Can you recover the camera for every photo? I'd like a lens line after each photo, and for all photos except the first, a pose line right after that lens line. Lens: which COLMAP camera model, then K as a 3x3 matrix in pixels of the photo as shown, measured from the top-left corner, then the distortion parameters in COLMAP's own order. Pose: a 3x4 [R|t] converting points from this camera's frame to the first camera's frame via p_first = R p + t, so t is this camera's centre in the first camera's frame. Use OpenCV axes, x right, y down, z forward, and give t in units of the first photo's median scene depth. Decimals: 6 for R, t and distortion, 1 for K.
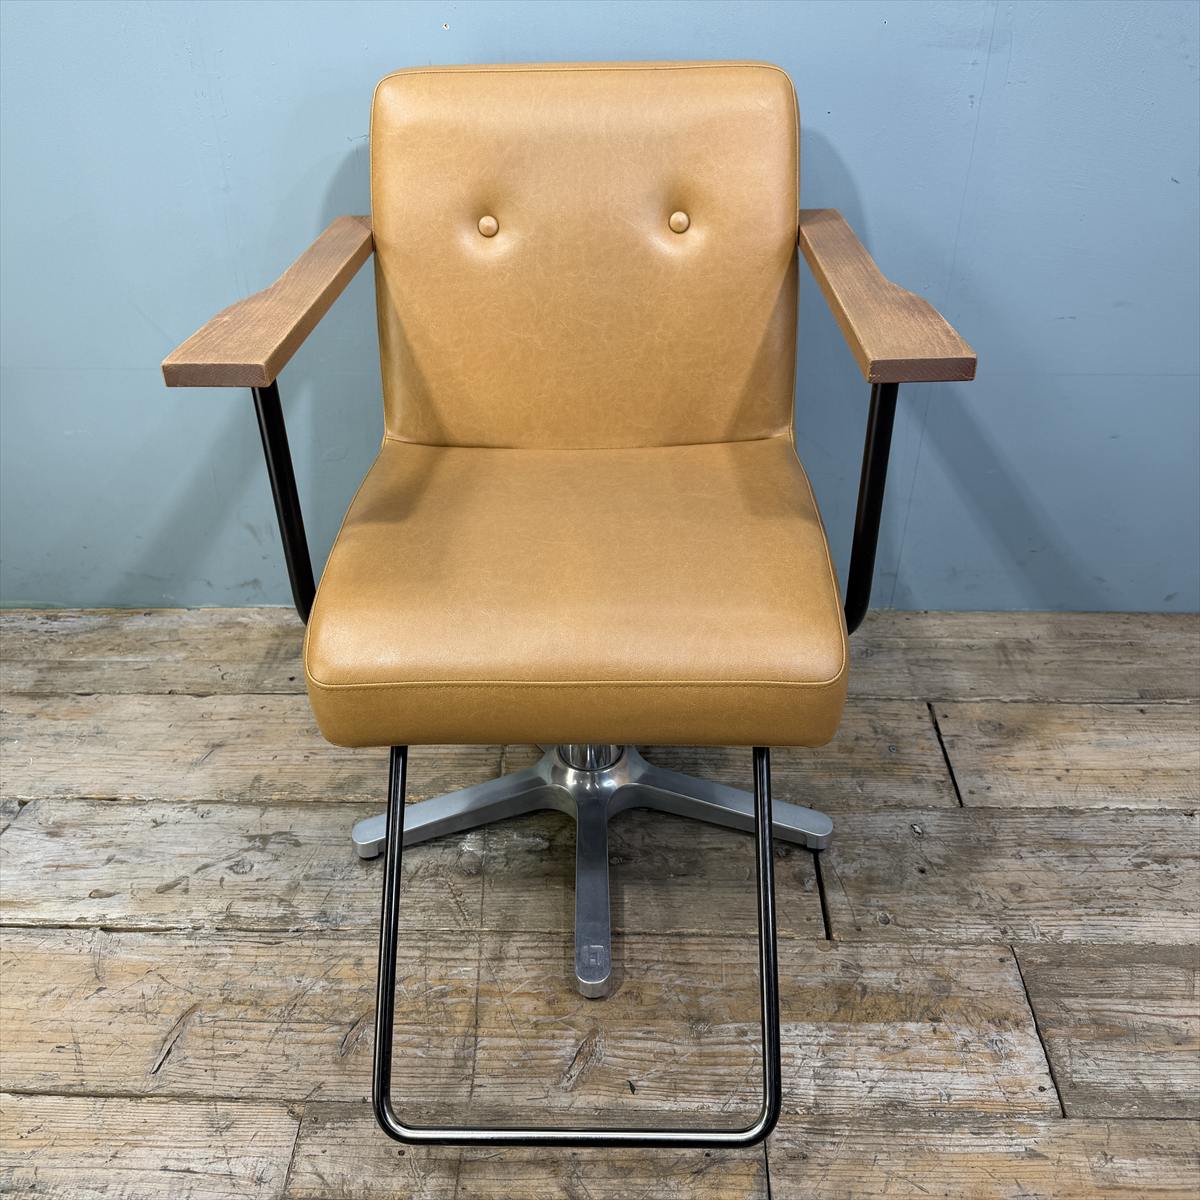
lens RADIAL K [[1102.6, 0, 599.8], [0, 1102.6, 610.5], [0, 0, 1]] dist [0.189777, -0.435160]
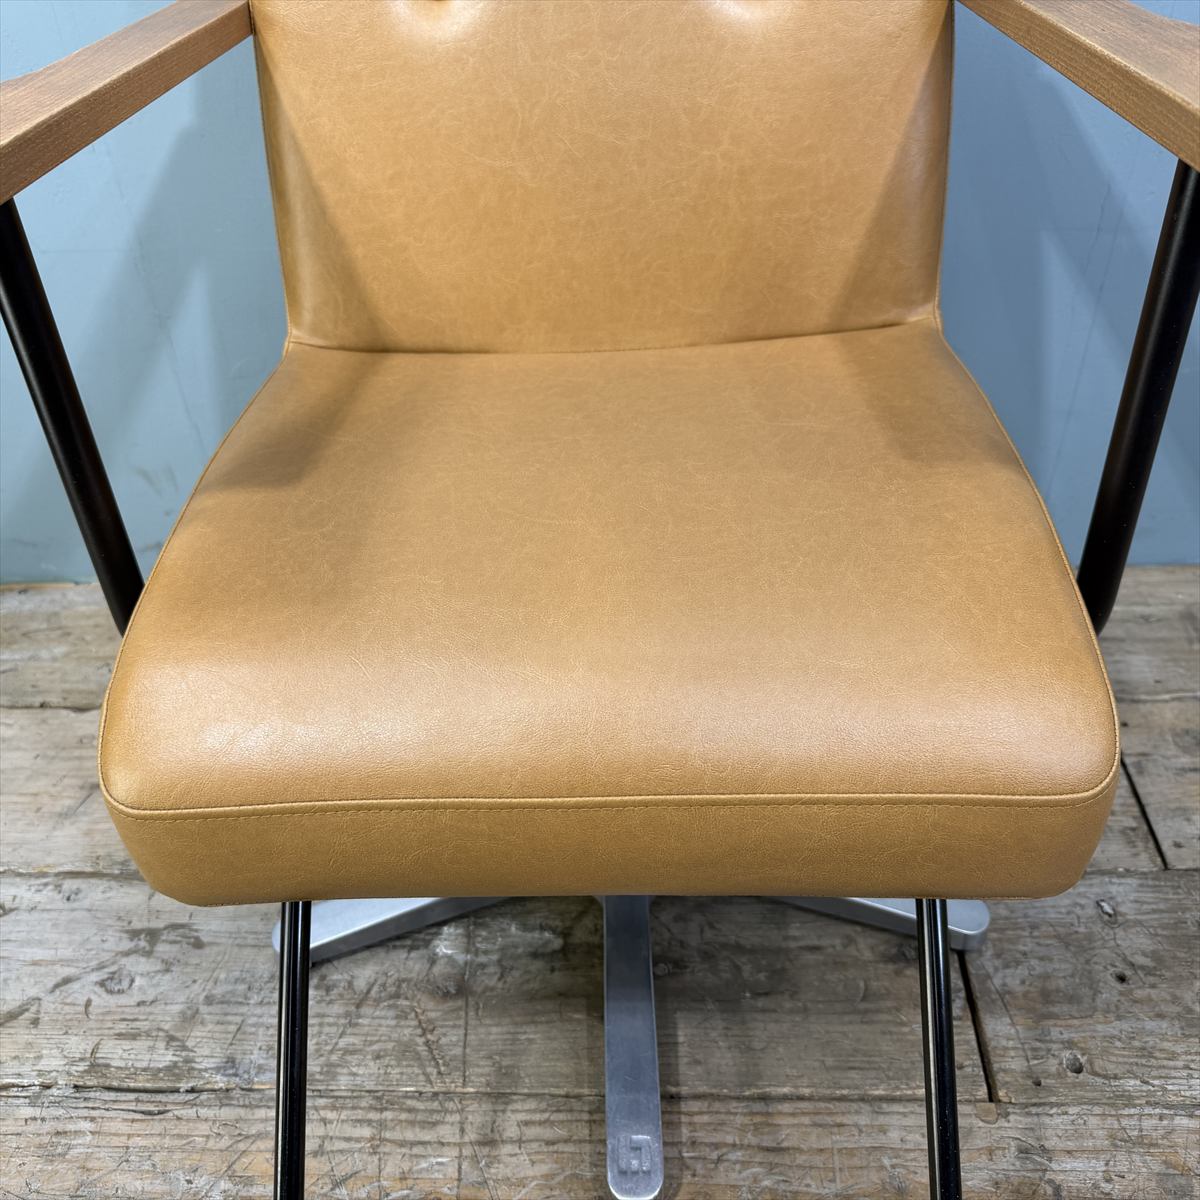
lens RADIAL K [[1119.4, 0, 590.2], [0, 1119.4, 607.3], [0, 0, 1]] dist [0.128055, -0.270271]
pose [[0.999508, -0.020629, -0.023611, -0.009289], [0.022379, 0.996823, 0.076434, -0.049527], [0.021960, -0.076925, 0.996795, 0.351760]]
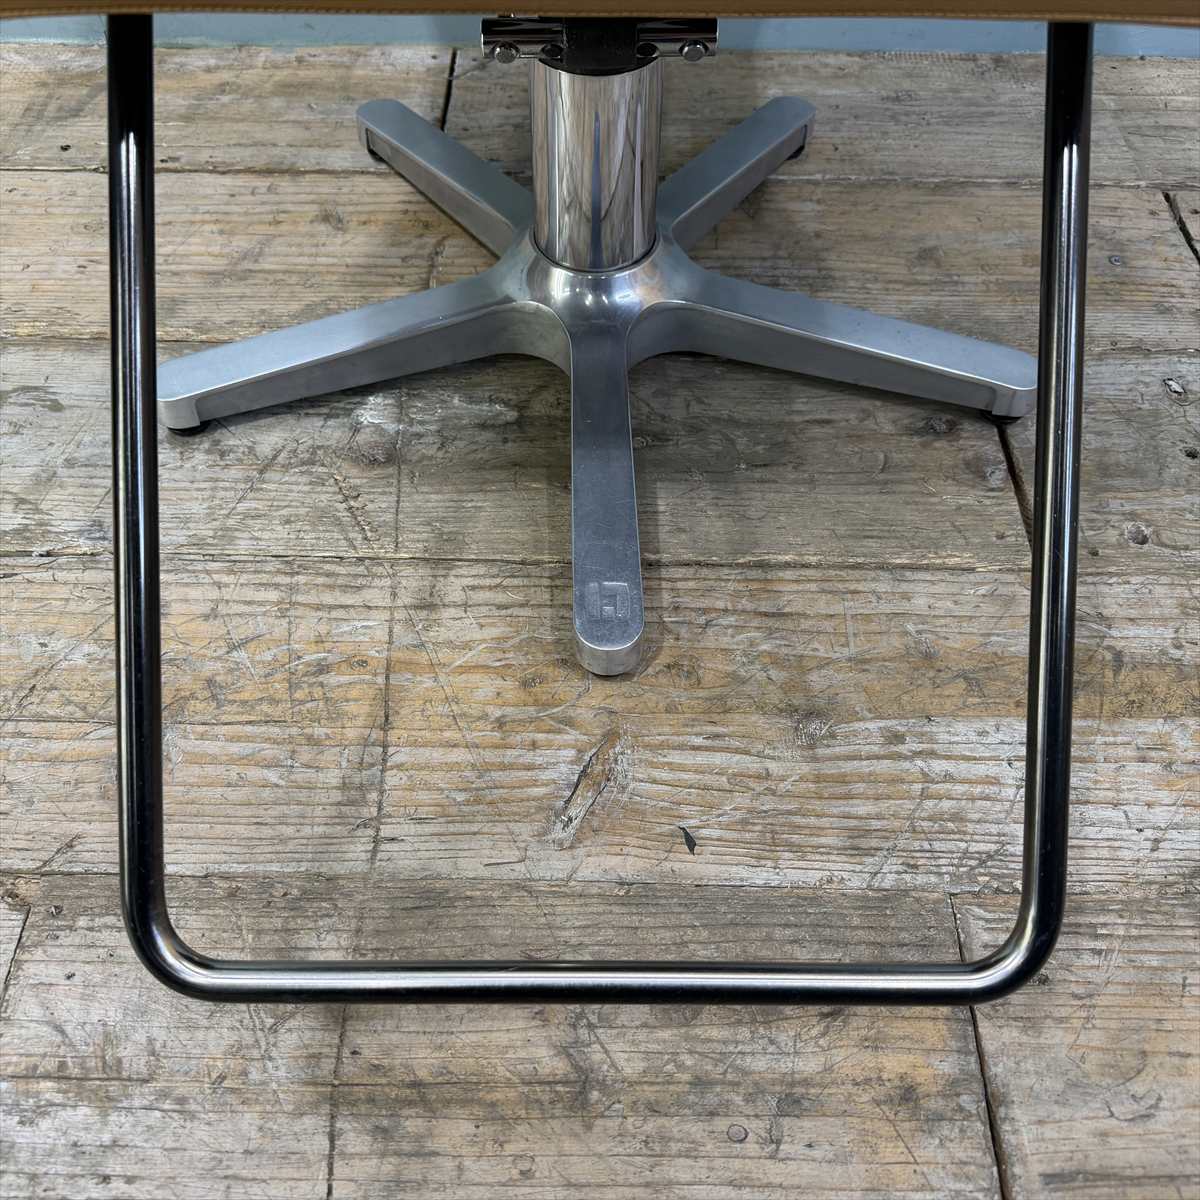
lens RADIAL K [[1128.9, 0, 591.5], [0, 1128.9, 580.6], [0, 0, 1]] dist [0.179045, -0.414634]
pose [[0.999613, 0.000396, 0.027815, -0.026727], [-0.007767, 0.964110, 0.265391, 0.150631], [-0.026712, -0.265504, 0.963740, 0.465524]]
